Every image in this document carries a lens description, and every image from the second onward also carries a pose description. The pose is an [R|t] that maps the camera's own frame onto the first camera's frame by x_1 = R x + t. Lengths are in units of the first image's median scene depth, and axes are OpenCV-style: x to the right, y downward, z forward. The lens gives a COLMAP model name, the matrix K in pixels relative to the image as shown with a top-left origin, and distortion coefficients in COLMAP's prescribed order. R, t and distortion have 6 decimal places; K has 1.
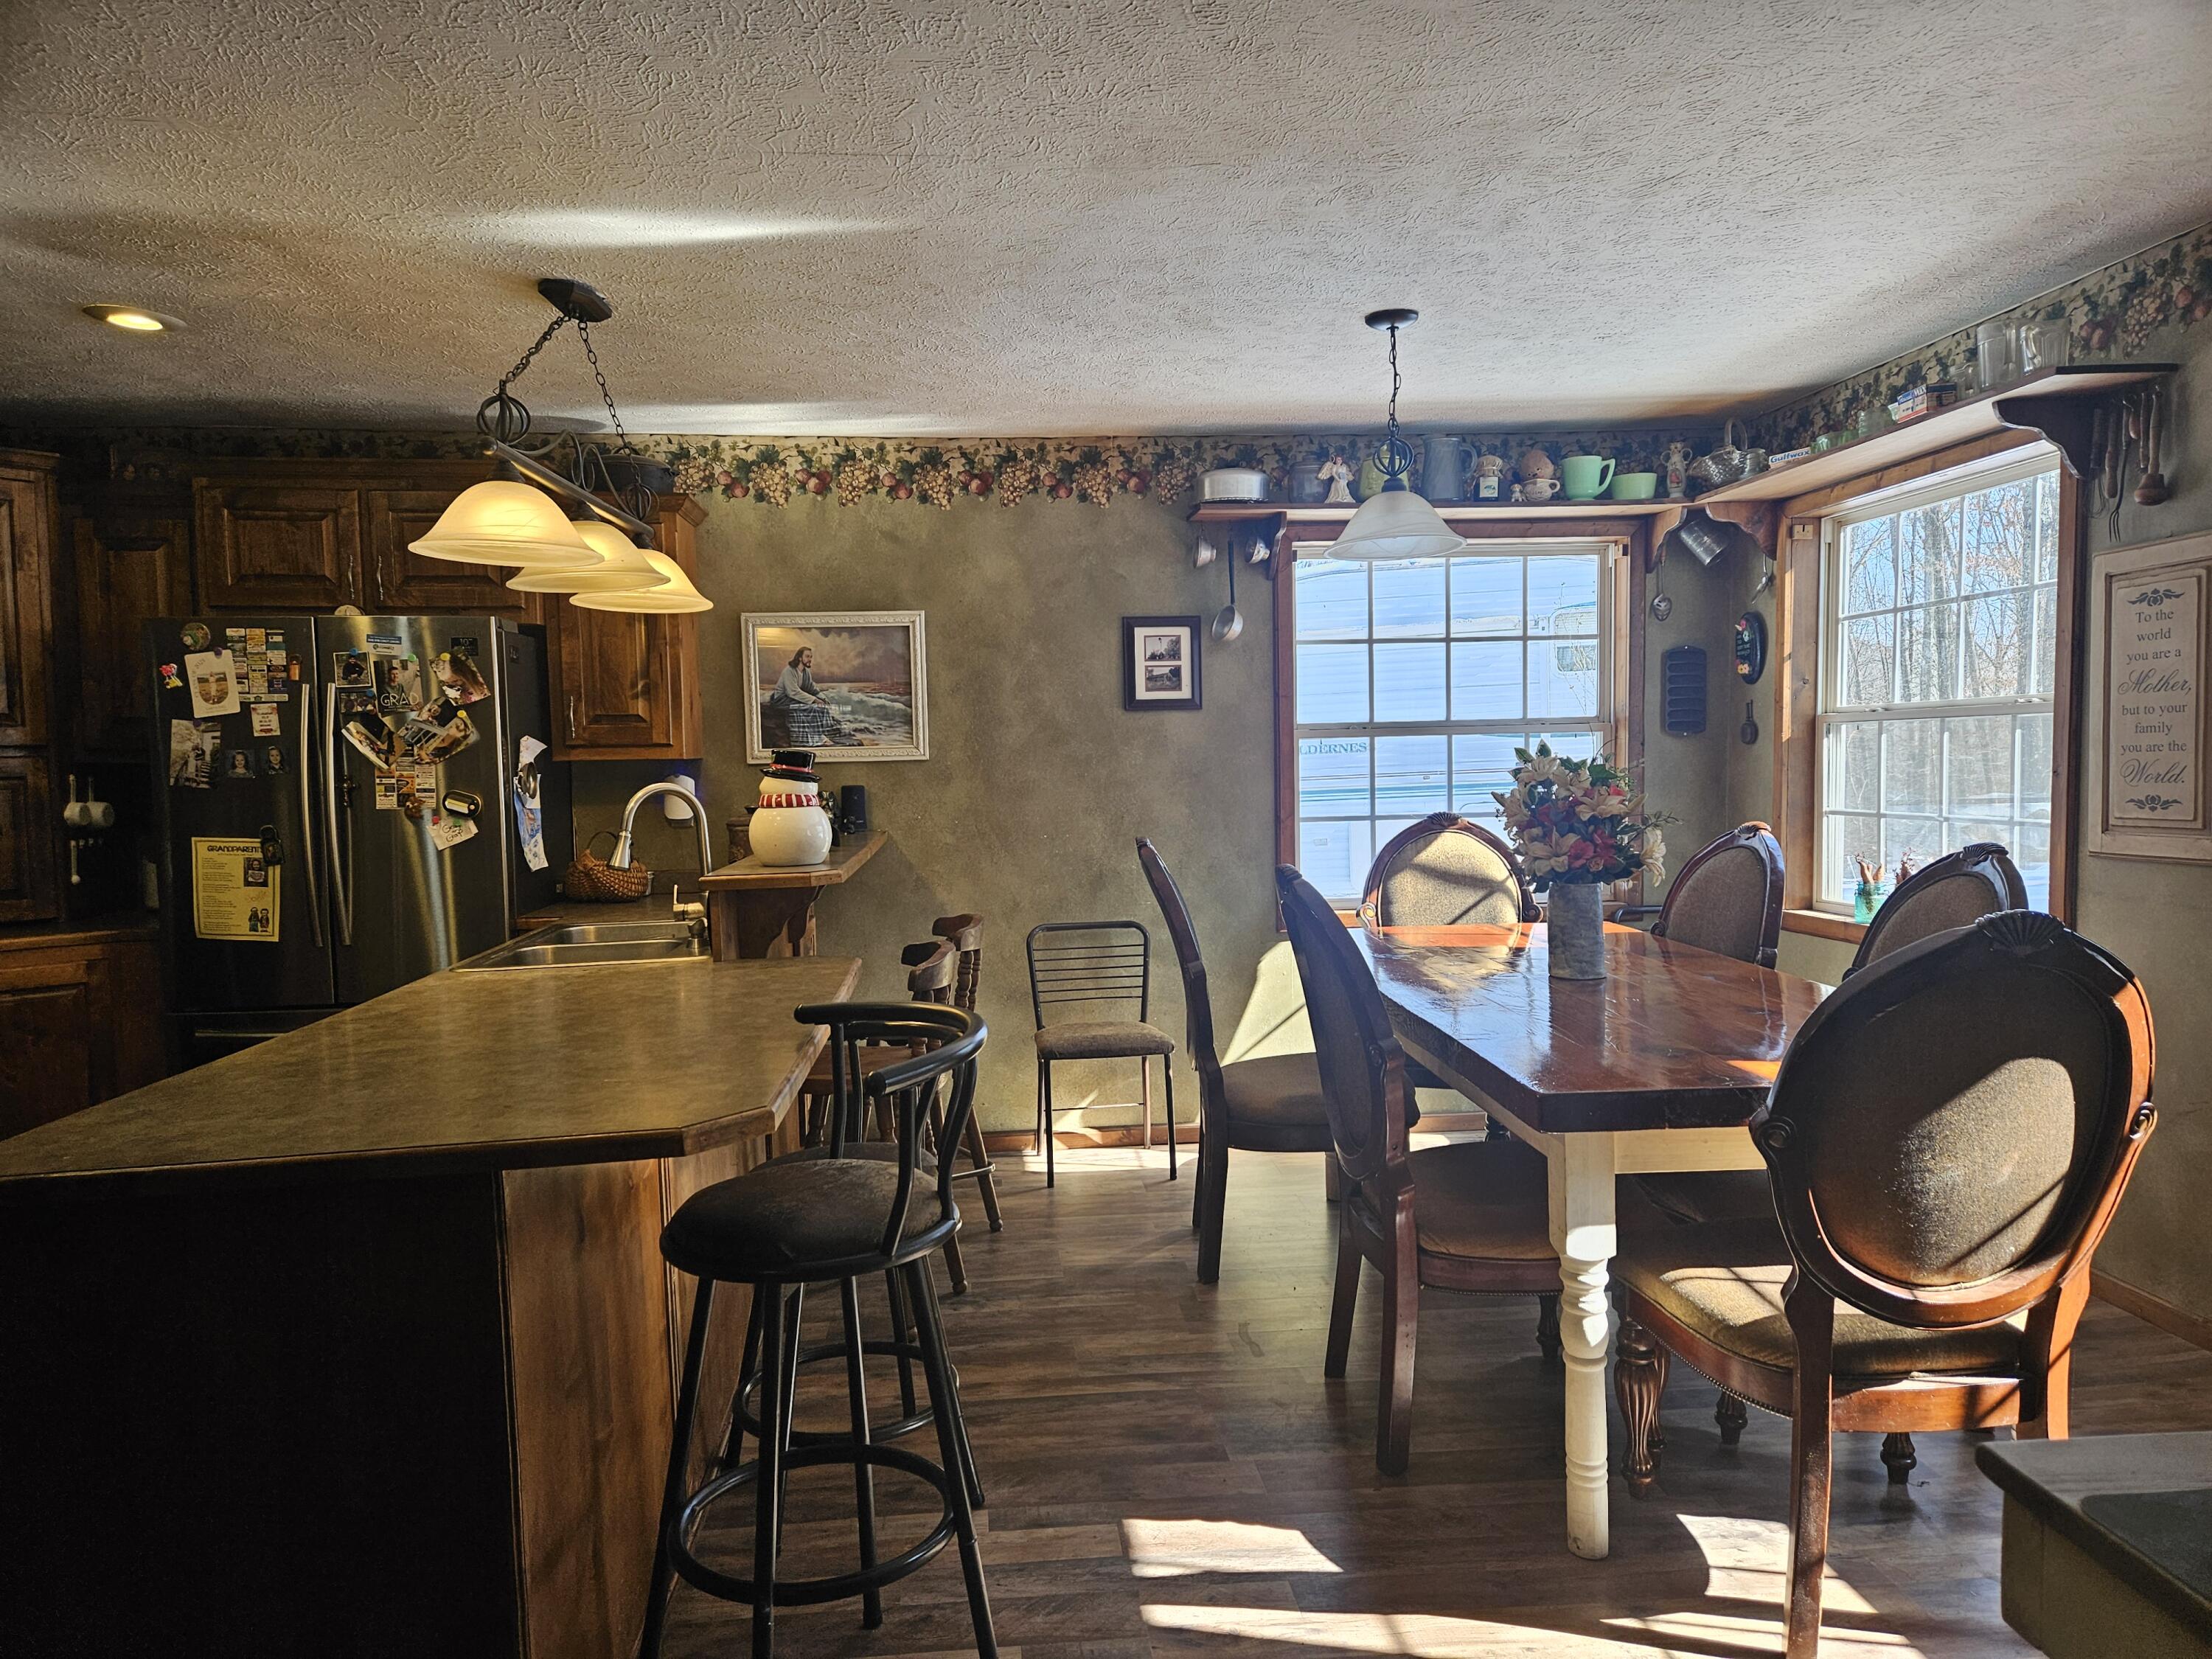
lens RADIAL K [[1469.7, 0, 1121.3], [0, 1469.7, 855.9], [0, 0, 1]] dist [0.077238, -0.059064]
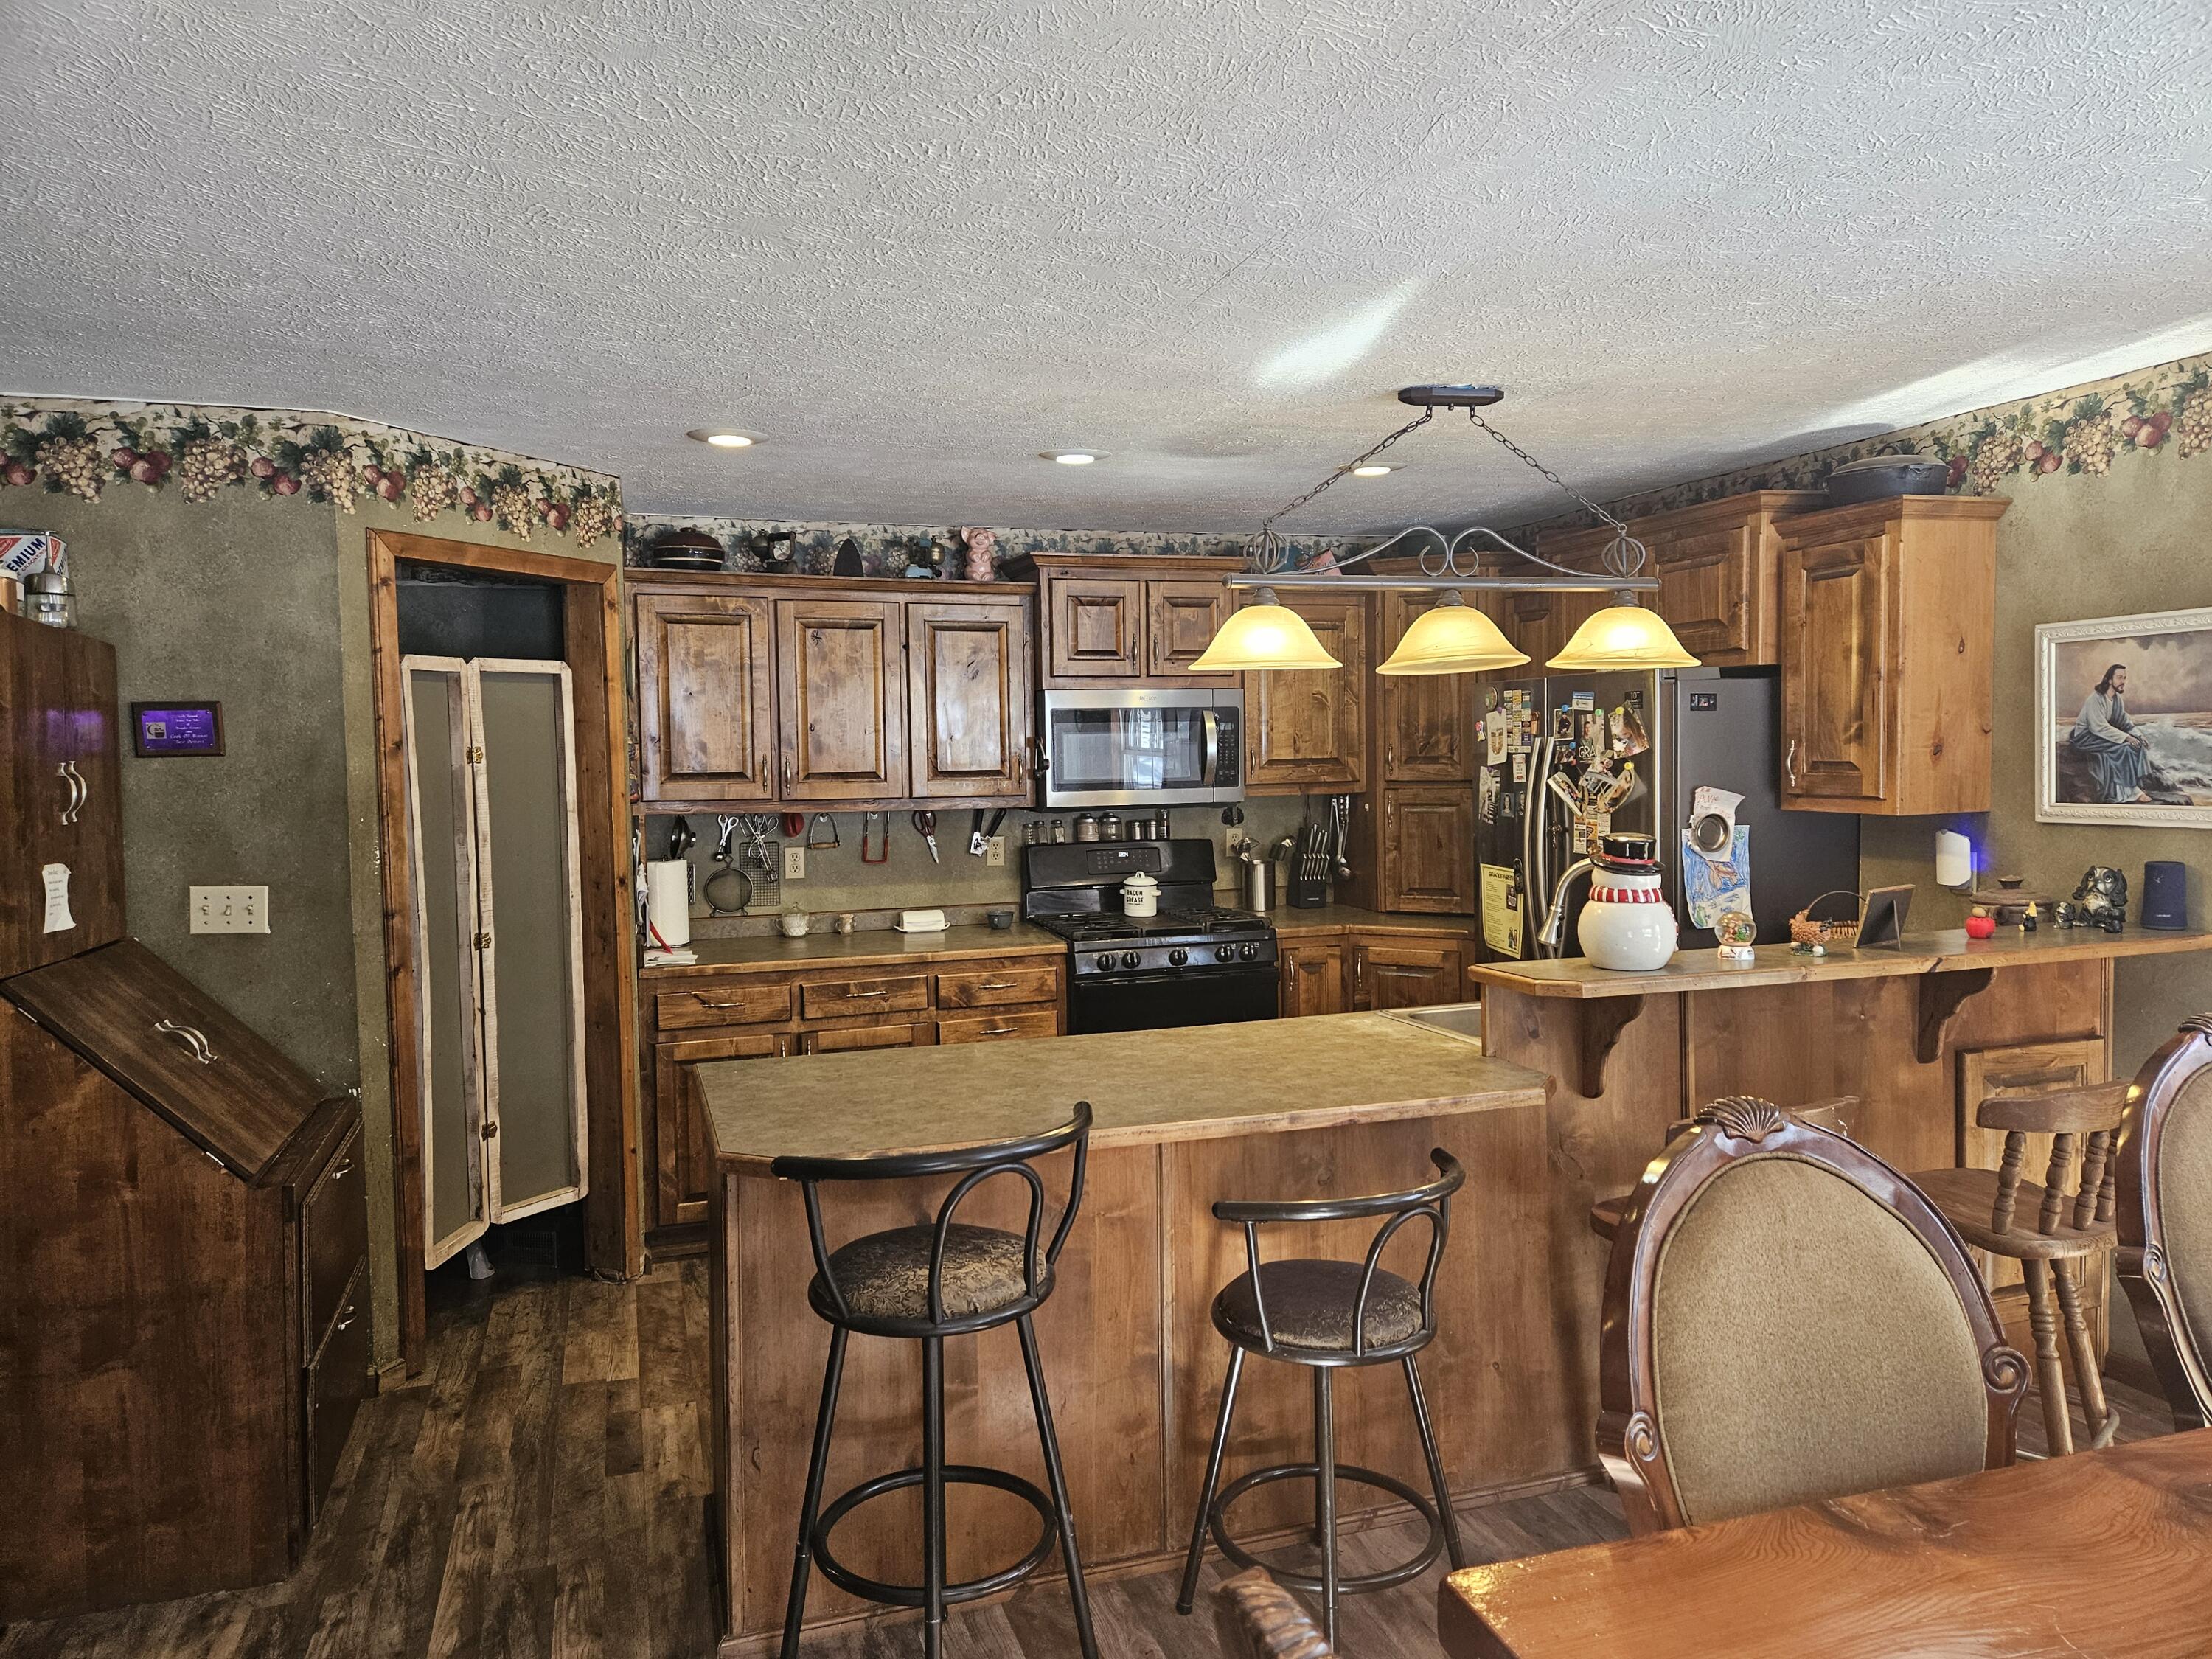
lens RADIAL K [[1469.7, 0, 1111.7], [0, 1469.7, 829.6], [0, 0, 1]] dist [0.077238, -0.059064]
pose [[0.220403, 0.069664, -0.972918, 0.399565], [-0.054584, 0.996764, 0.059006, -0.078840], [0.973880, 0.040101, 0.223493, 0.367799]]
